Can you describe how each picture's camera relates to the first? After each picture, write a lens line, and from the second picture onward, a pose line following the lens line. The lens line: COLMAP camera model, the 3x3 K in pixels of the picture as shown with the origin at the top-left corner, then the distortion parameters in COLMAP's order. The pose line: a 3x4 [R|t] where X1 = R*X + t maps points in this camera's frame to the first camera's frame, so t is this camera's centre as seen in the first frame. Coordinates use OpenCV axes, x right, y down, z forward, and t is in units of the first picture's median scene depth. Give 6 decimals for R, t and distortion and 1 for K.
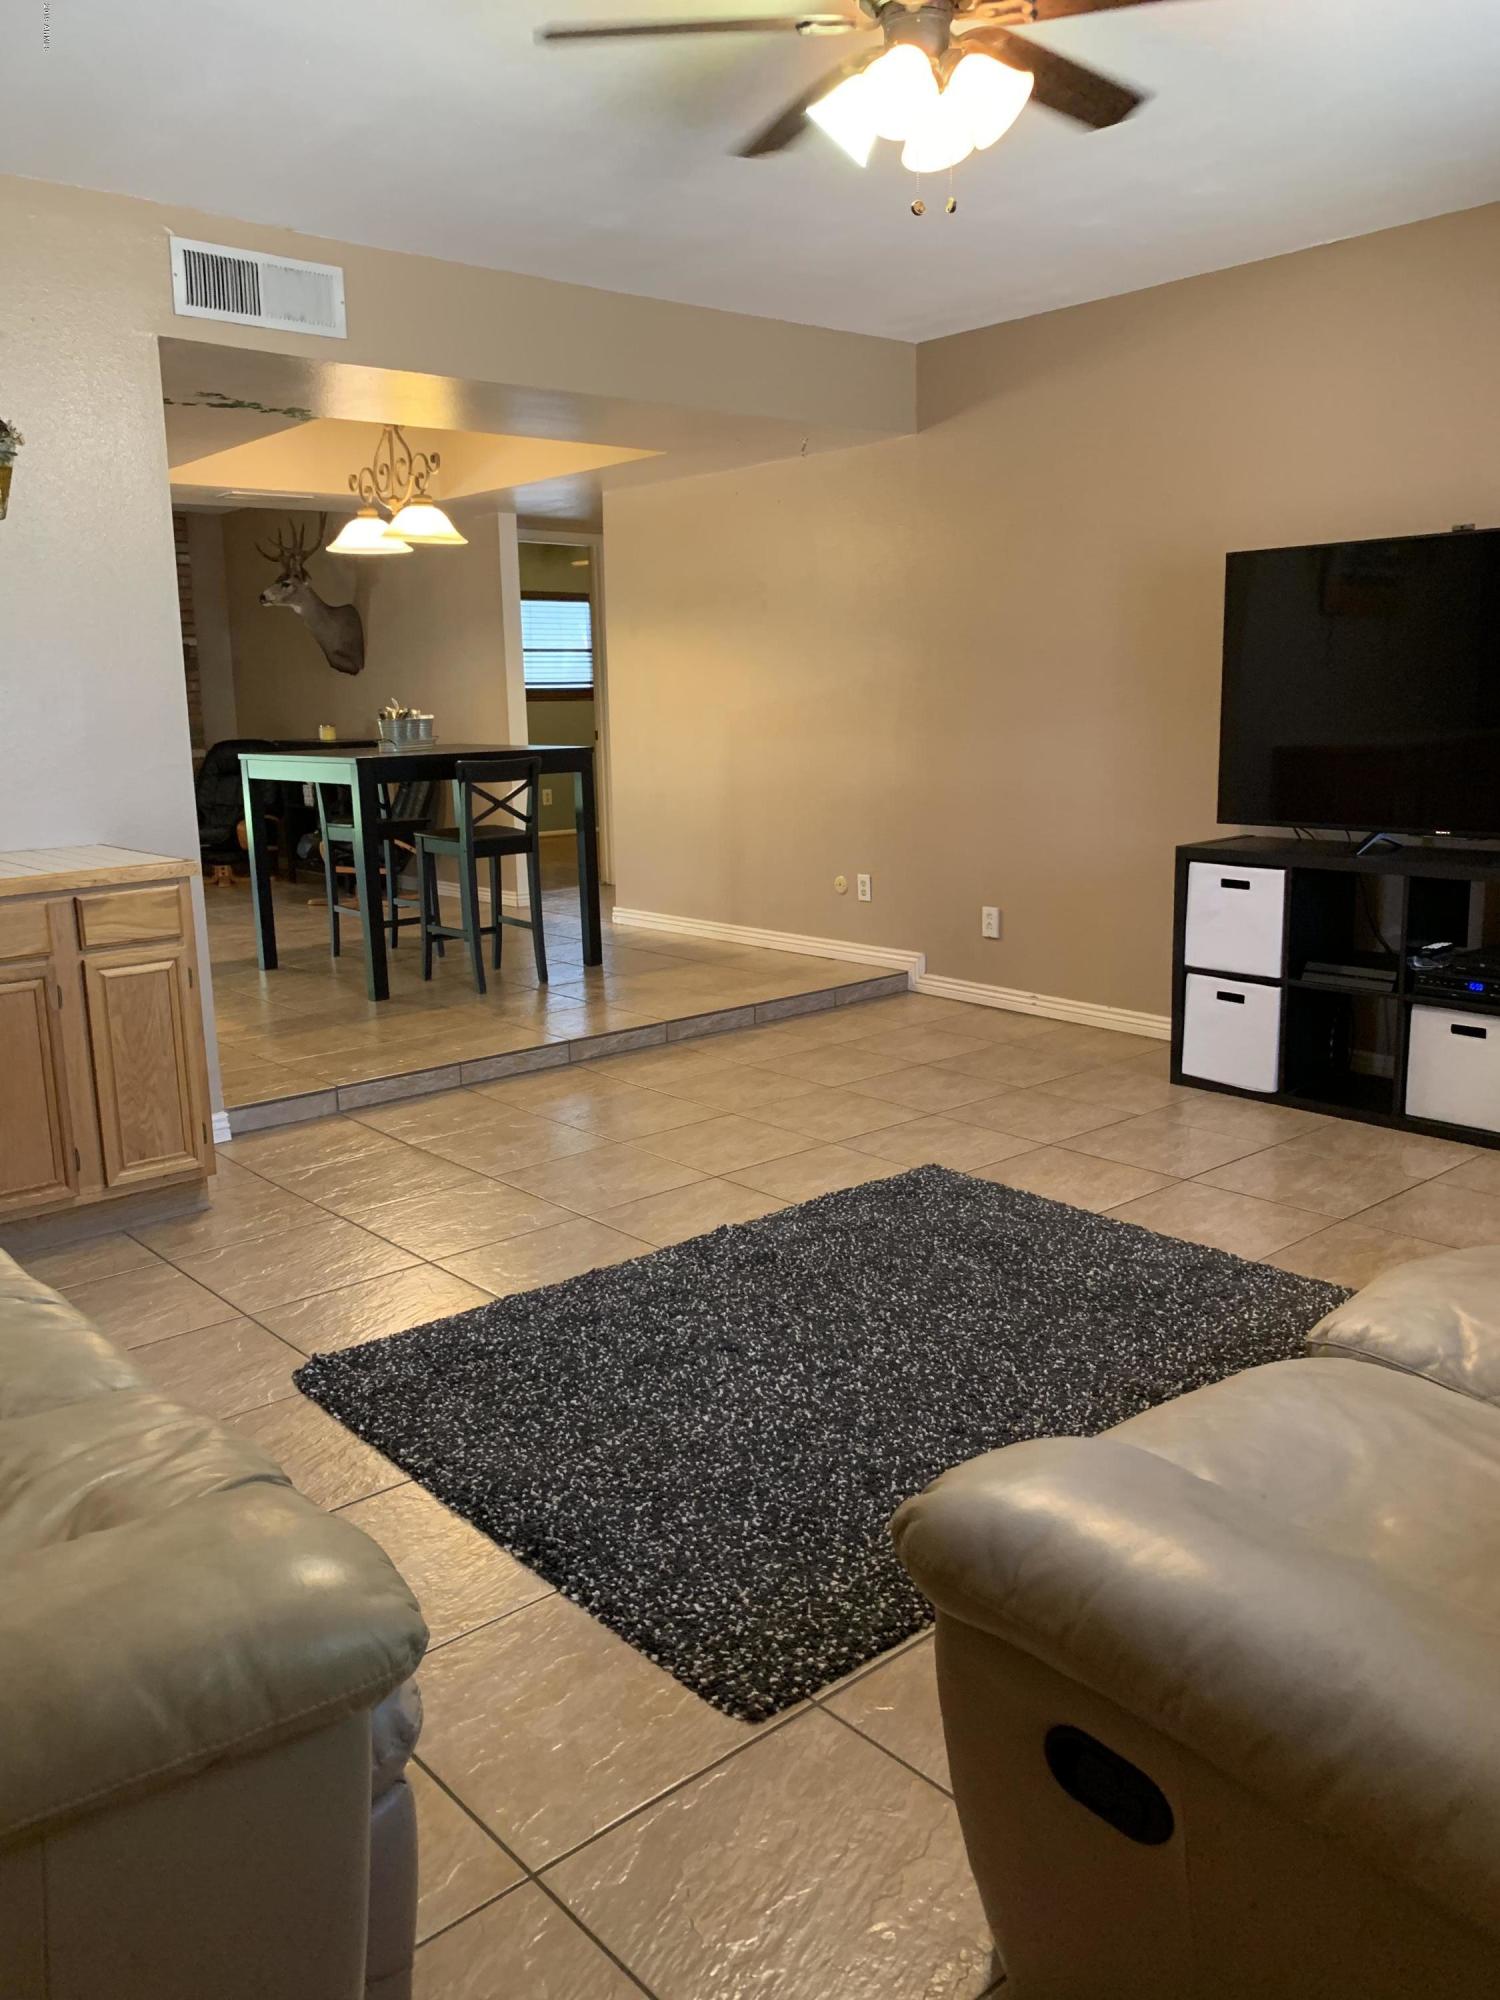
lens RADIAL K [[1542.9, 0, 745.2], [0, 1542.9, 977.4], [0, 0, 1]] dist [0.012668, 0.000264]
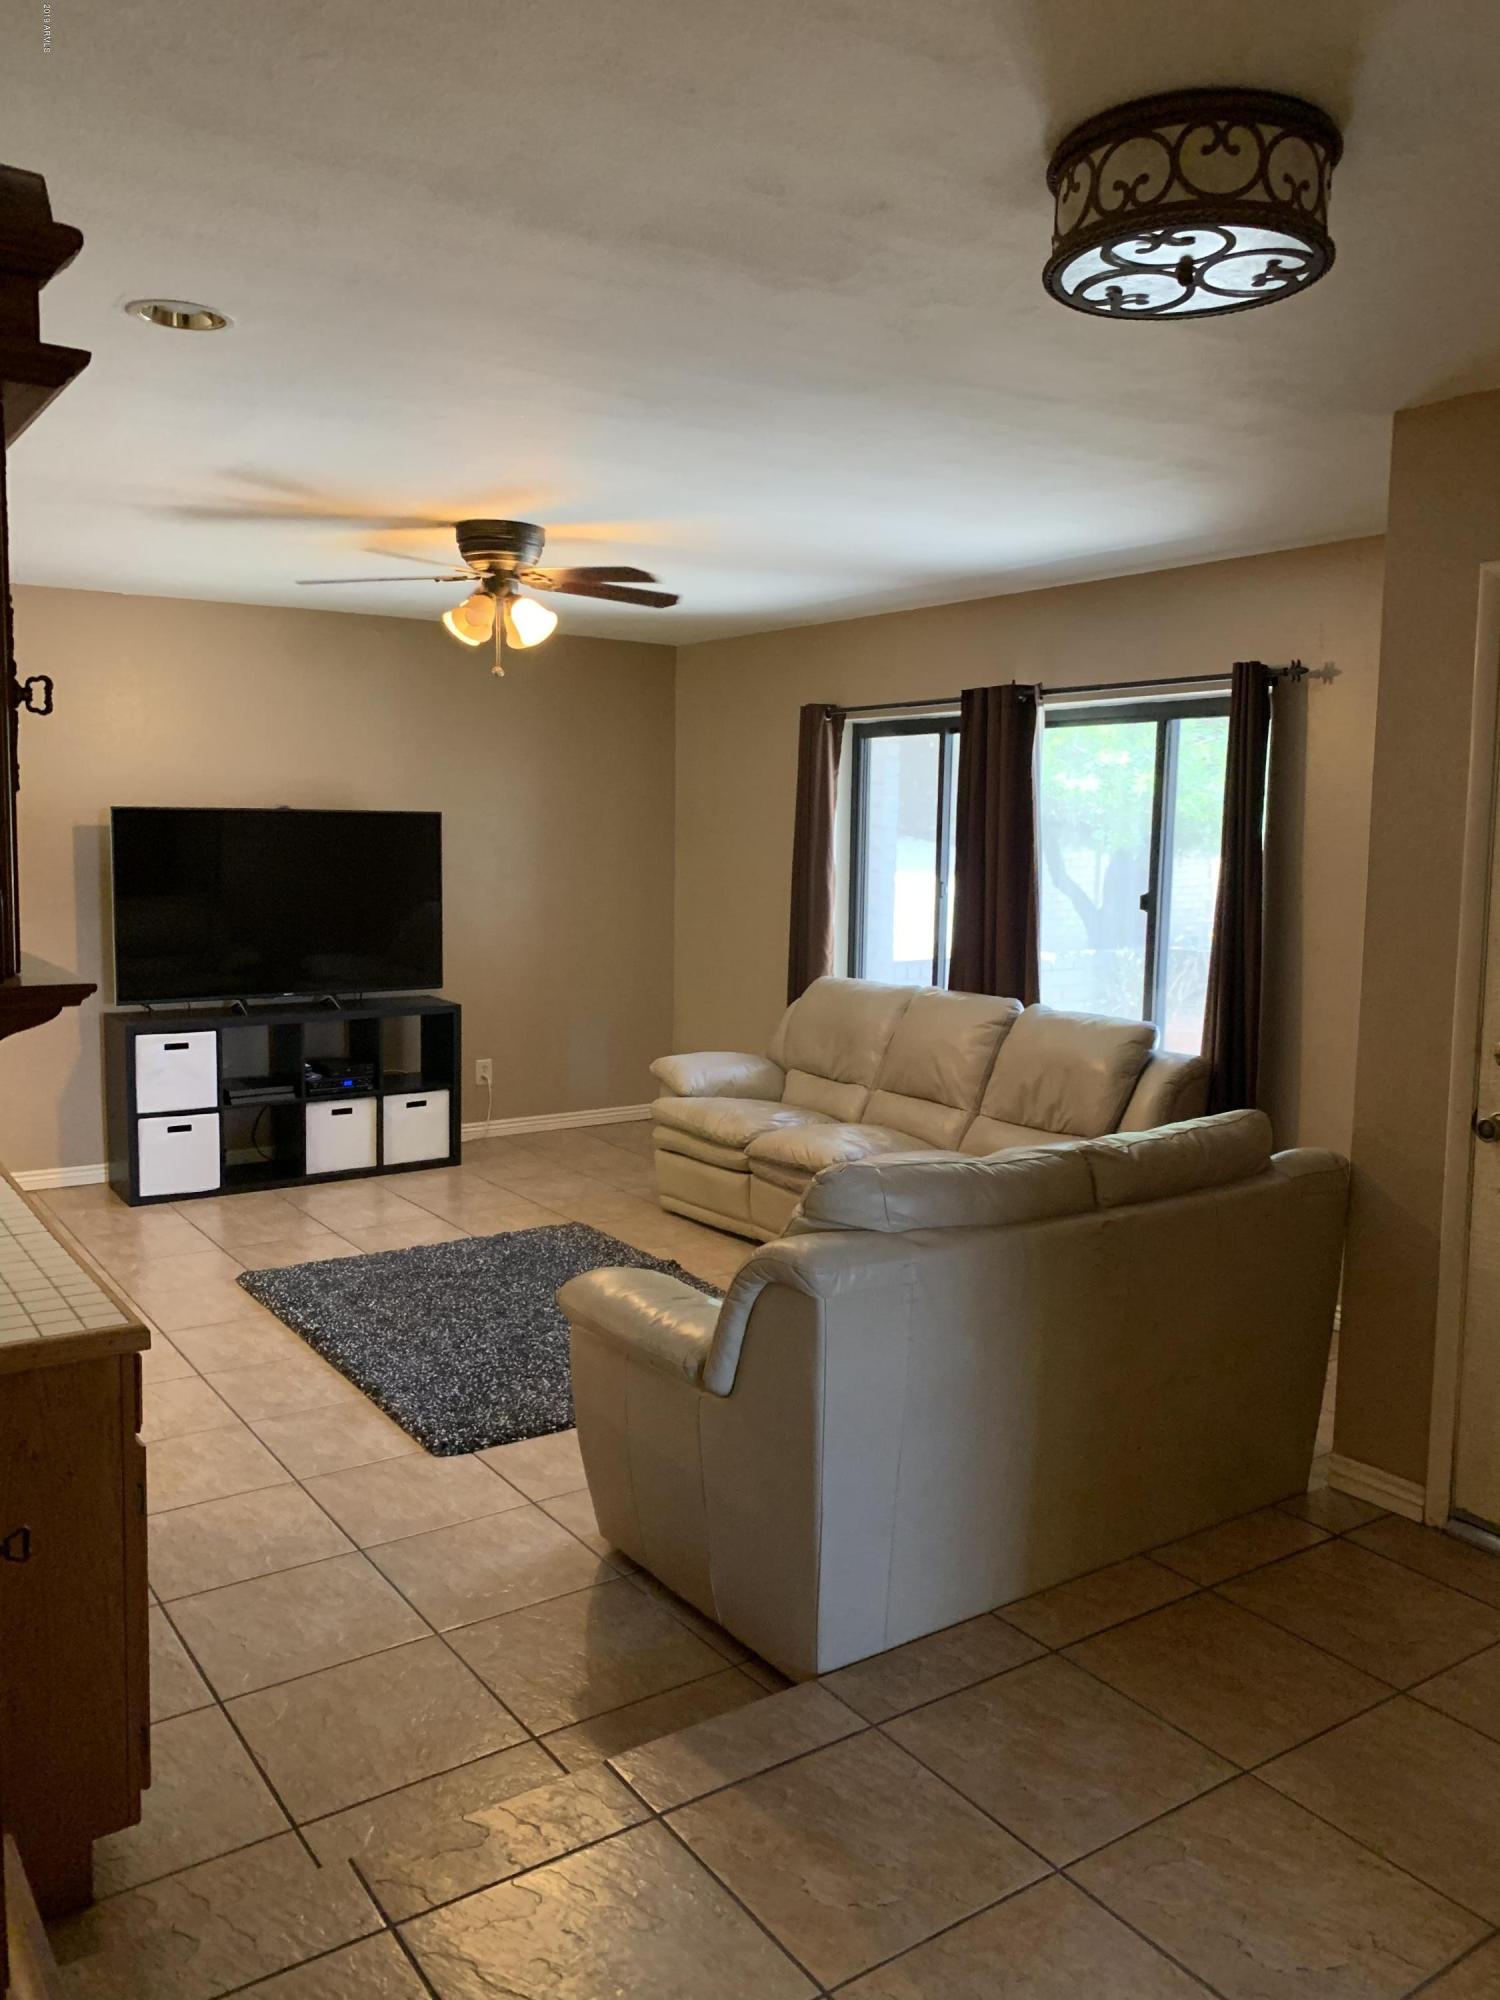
lens RADIAL K [[1542.9, 0, 745.2], [0, 1542.9, 977.4], [0, 0, 1]] dist [0.012668, 0.000264]
pose [[0.110630, -0.080477, 0.990598, -0.996310], [0.167132, 0.984028, 0.061278, -0.122042], [-0.979708, 0.158782, 0.122313, 0.331387]]
